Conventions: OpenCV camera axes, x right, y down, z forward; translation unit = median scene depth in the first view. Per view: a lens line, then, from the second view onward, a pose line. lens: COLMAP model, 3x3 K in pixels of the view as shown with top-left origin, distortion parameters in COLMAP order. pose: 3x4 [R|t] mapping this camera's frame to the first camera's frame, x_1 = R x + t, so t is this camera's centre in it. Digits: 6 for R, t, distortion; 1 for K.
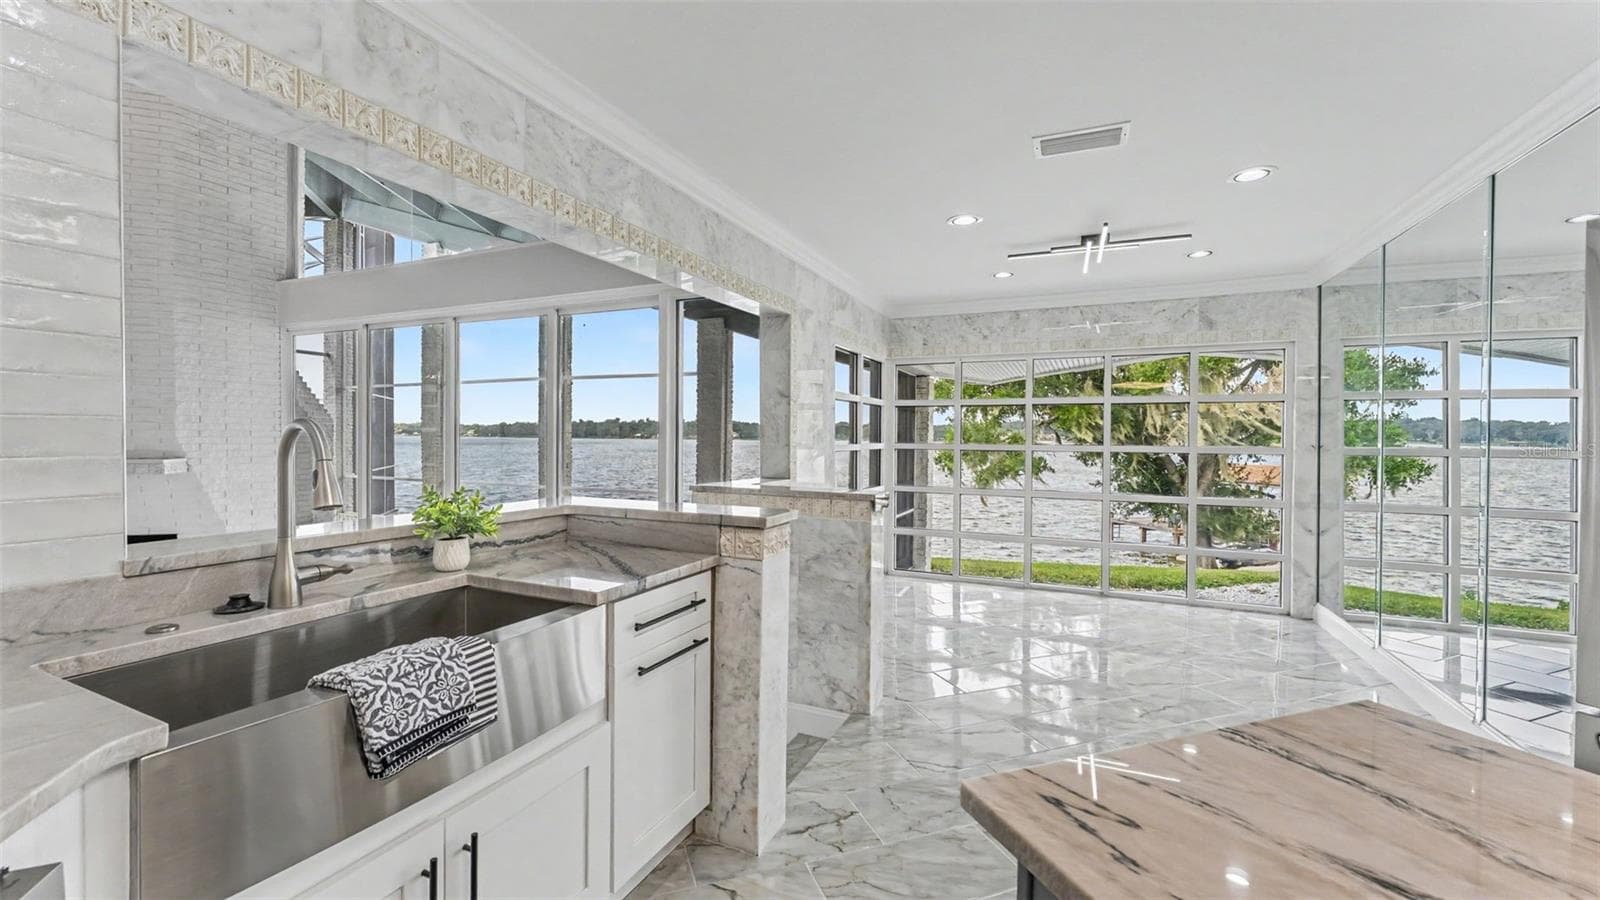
lens RADIAL K [[666.6, 0, 791.9], [0, 666.6, 445.7], [0, 0, 1]] dist [0.004595, -0.001666]
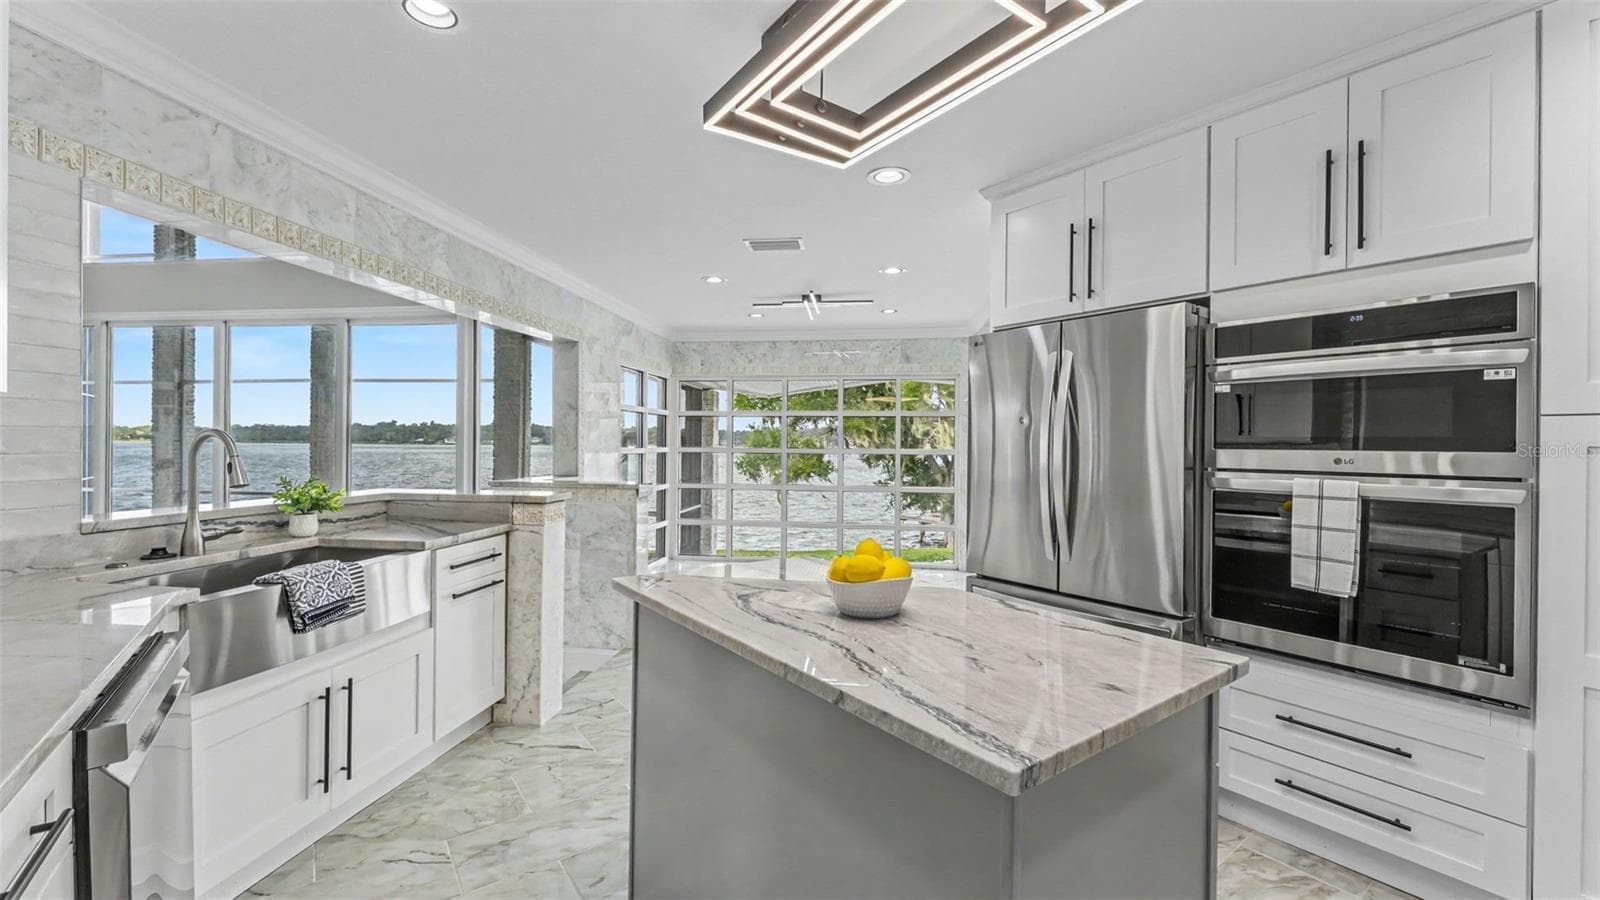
lens RADIAL K [[666.6, 0, 806.6], [0, 666.6, 443.2], [0, 0, 1]] dist [0.004595, -0.001666]
pose [[0.955929, 0.000080, 0.293596, 0.050330], [0.003357, 0.999932, -0.011205, 0.005569], [-0.293577, 0.011697, 0.955864, -0.375257]]
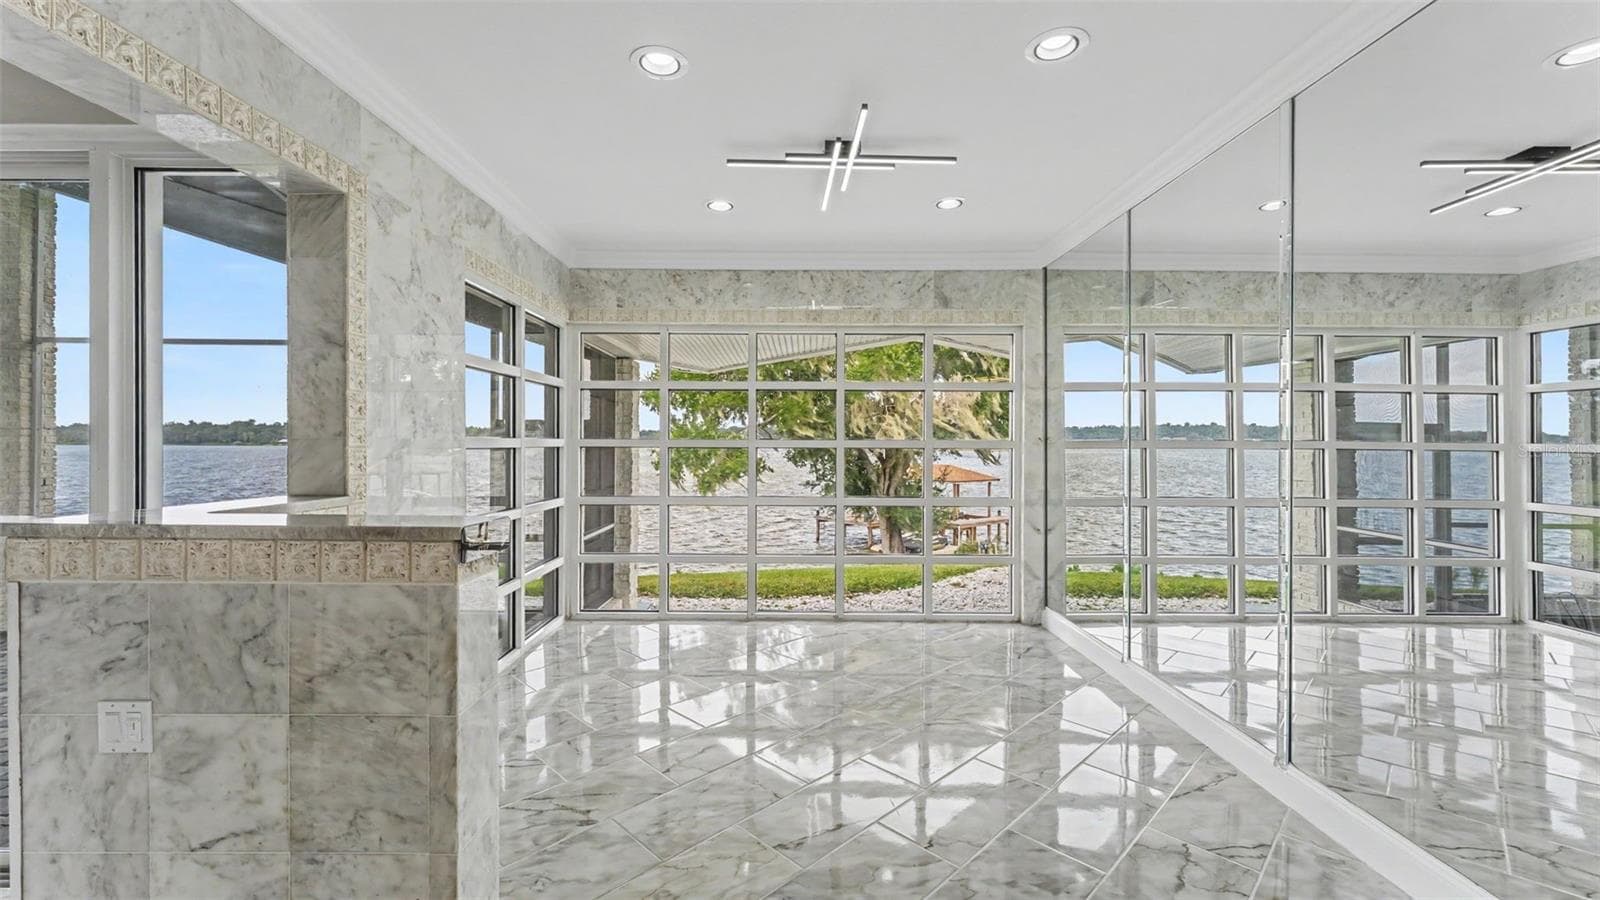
lens RADIAL K [[666.6, 0, 809.0], [0, 666.6, 441.9], [0, 0, 1]] dist [0.004595, -0.001666]
pose [[0.905304, -0.003085, 0.424753, 0.139895], [0.008697, 0.999899, -0.011275, 0.019402], [-0.424675, 0.013901, 0.905239, 0.450055]]
